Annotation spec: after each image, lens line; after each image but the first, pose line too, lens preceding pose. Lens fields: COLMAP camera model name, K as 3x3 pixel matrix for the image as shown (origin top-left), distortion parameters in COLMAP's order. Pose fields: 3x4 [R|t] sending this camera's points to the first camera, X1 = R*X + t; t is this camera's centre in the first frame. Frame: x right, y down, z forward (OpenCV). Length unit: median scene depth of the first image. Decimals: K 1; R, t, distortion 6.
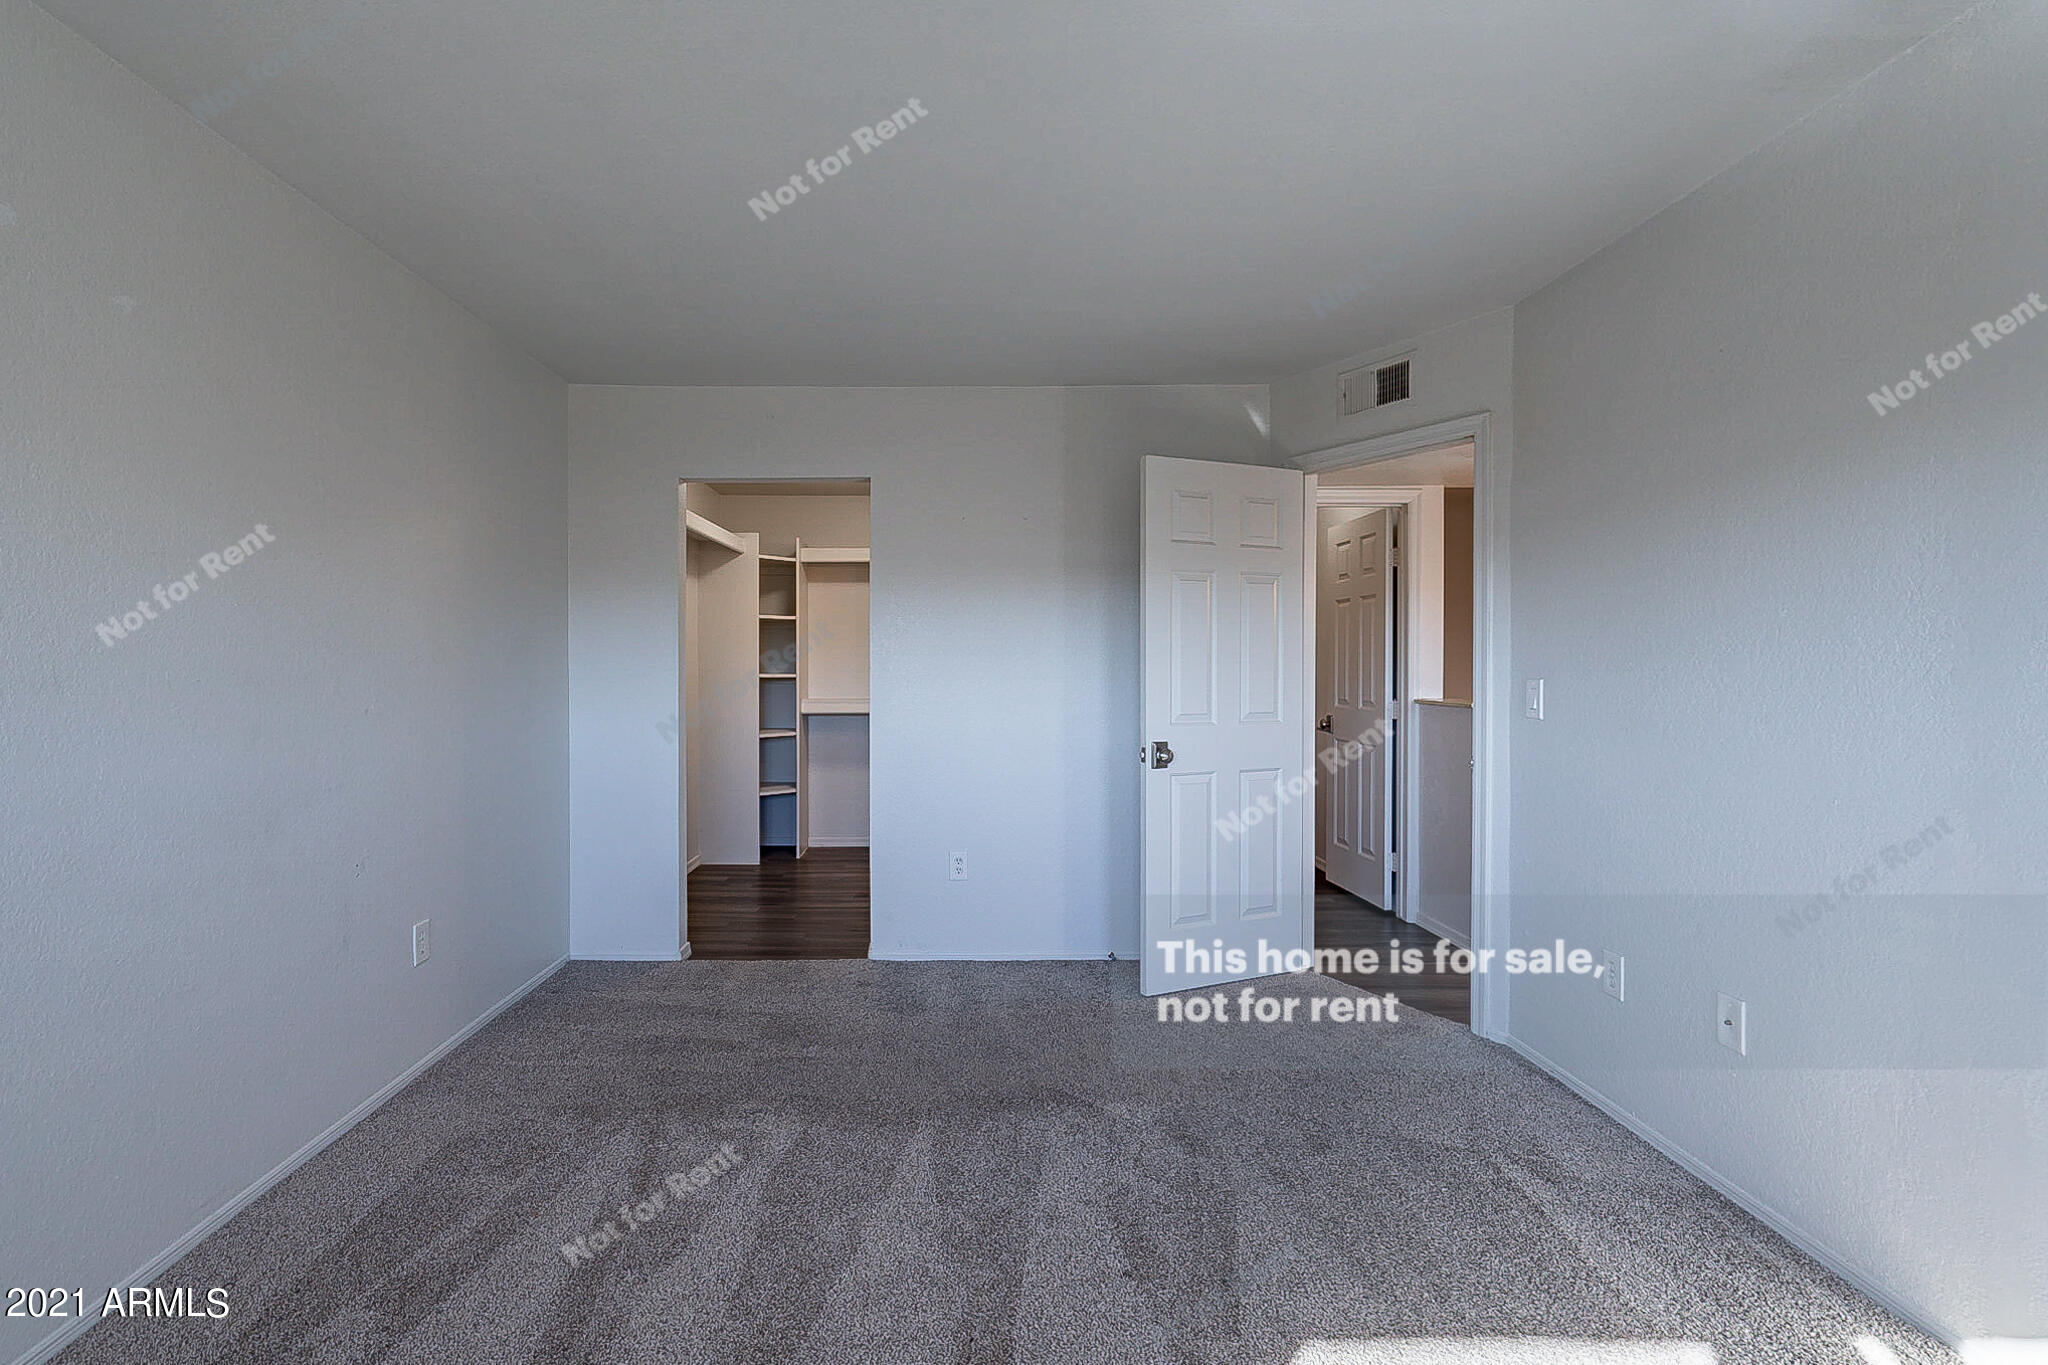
lens RADIAL K [[1012.4, 0, 1020.2], [0, 1012.4, 663.6], [0, 0, 1]] dist [0.000641, -0.000301]
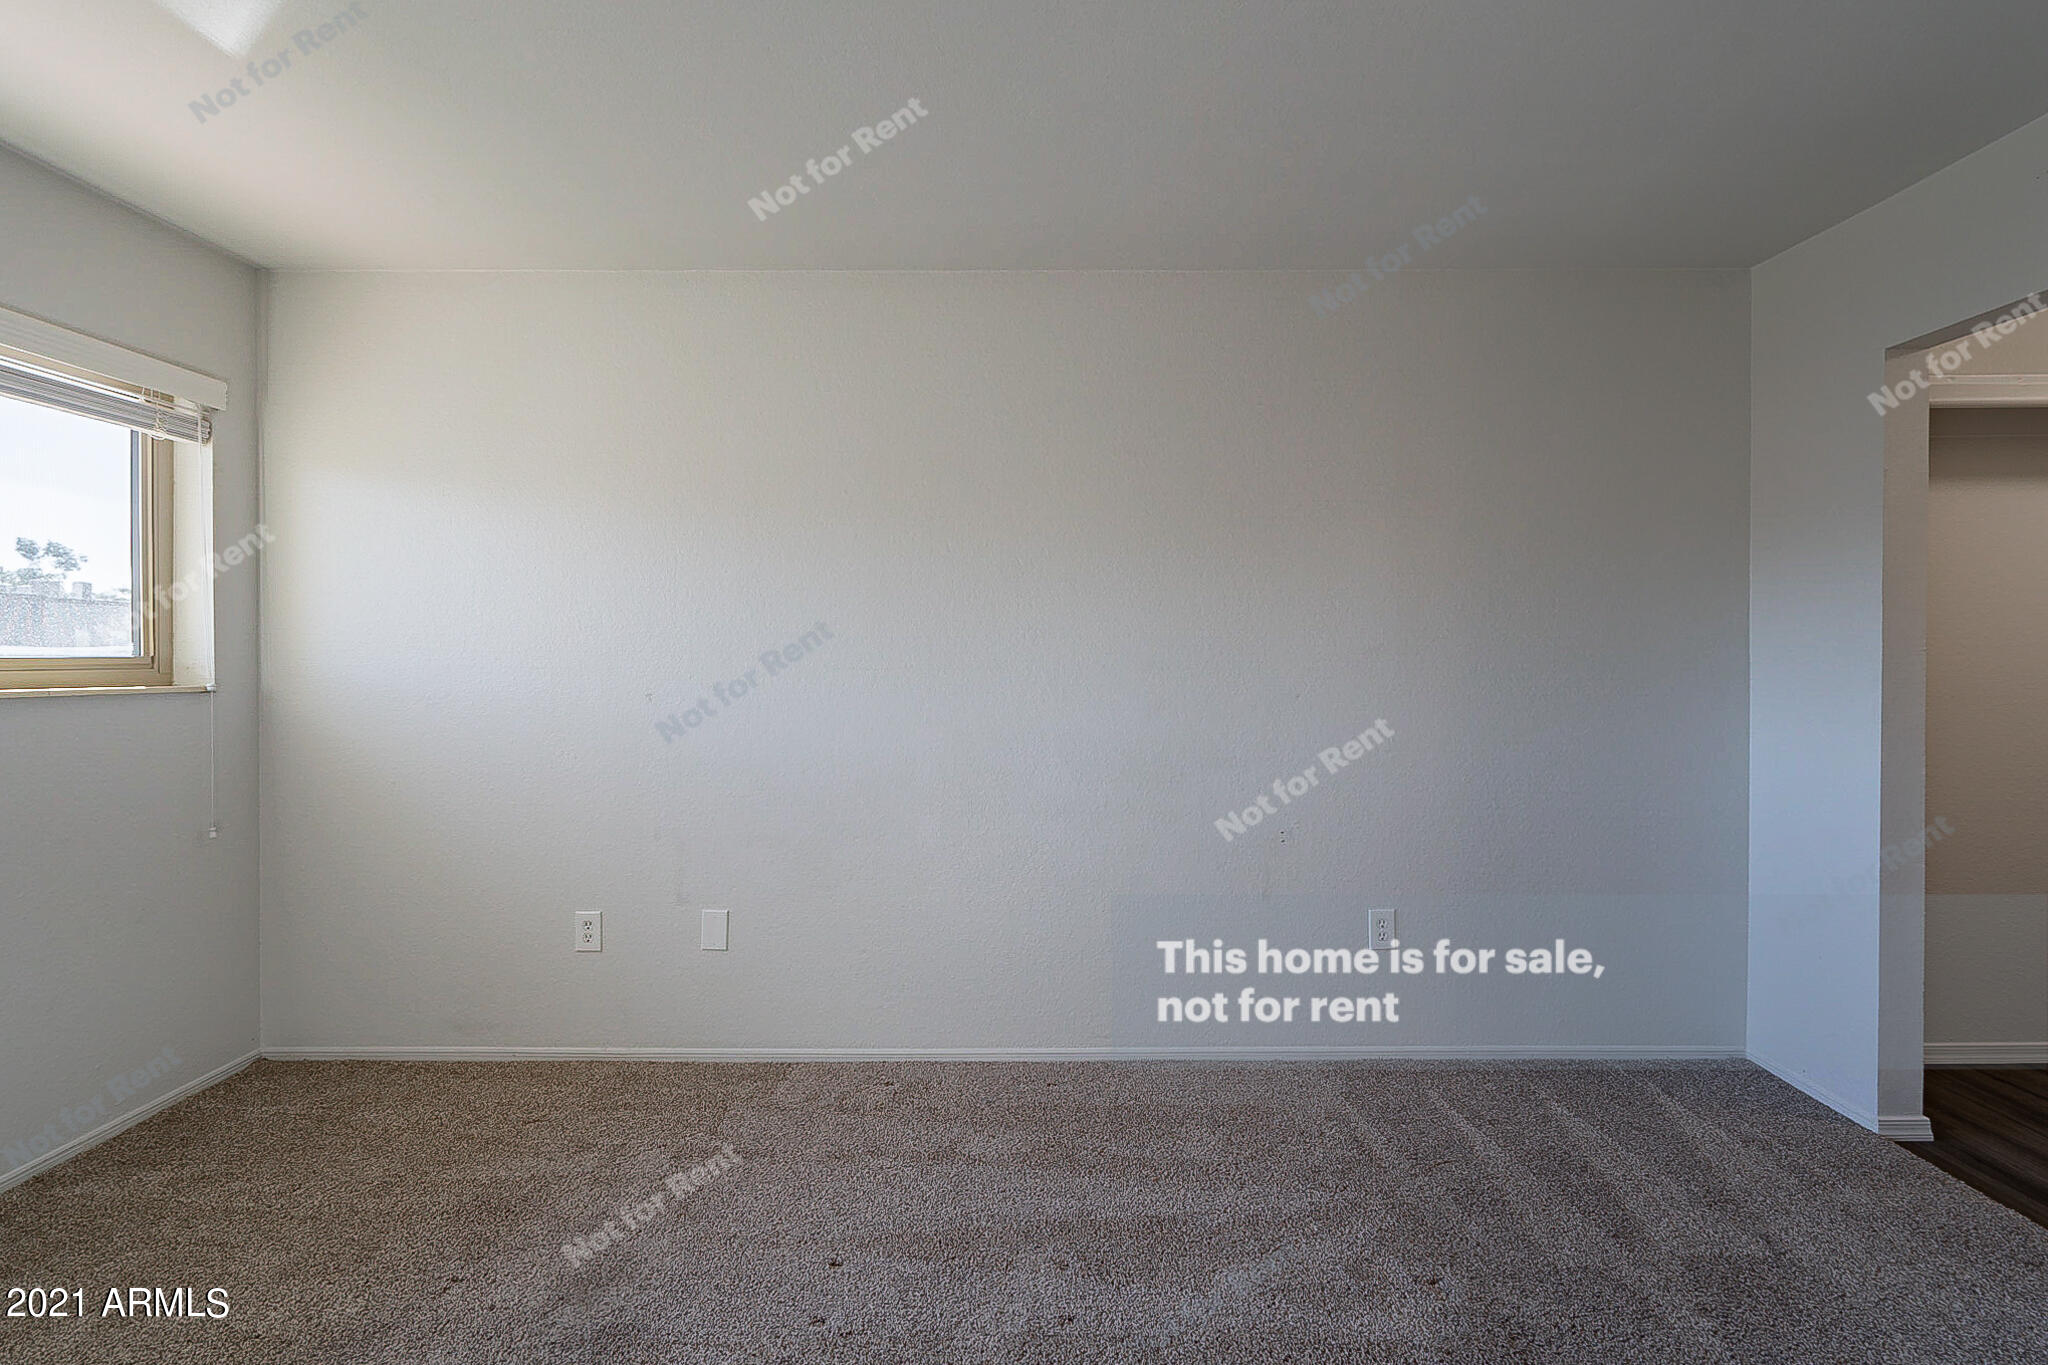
lens RADIAL K [[945.5, 0, 1028.3], [0, 945.5, 664.1], [0, 0, 1]] dist [-0.000534, 0.000919]
pose [[-0.054177, 0.002893, -0.998527, 0.292170], [-0.002435, 0.999992, 0.003030, -0.004508], [0.998528, 0.002596, -0.054169, 0.499113]]
